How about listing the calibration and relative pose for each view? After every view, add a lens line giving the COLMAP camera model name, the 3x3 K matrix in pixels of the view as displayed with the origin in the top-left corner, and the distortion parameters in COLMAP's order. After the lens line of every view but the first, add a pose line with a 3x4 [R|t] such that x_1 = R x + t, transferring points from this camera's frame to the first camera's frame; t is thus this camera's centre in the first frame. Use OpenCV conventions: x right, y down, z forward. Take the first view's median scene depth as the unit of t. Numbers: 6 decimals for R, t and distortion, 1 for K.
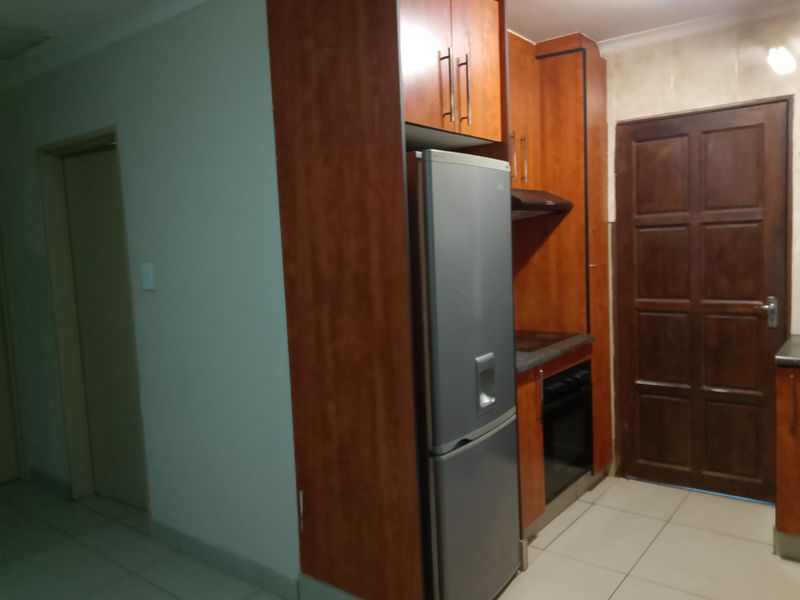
lens RADIAL K [[610.7, 0, 400.0], [0, 610.7, 300.0], [0, 0, 1]] dist [0.076211, -0.099377]
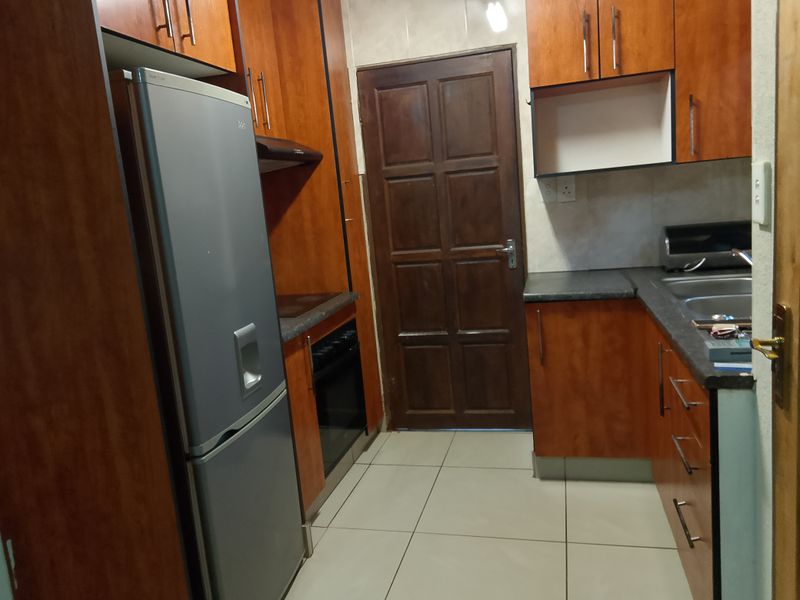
lens RADIAL K [[610.7, 0, 400.0], [0, 610.7, 300.0], [0, 0, 1]] dist [0.076211, -0.099377]
pose [[0.917242, -0.104884, 0.384274, 0.010363], [0.084828, 0.994016, 0.068828, 0.009436], [-0.389193, -0.030534, 0.920650, 0.101439]]
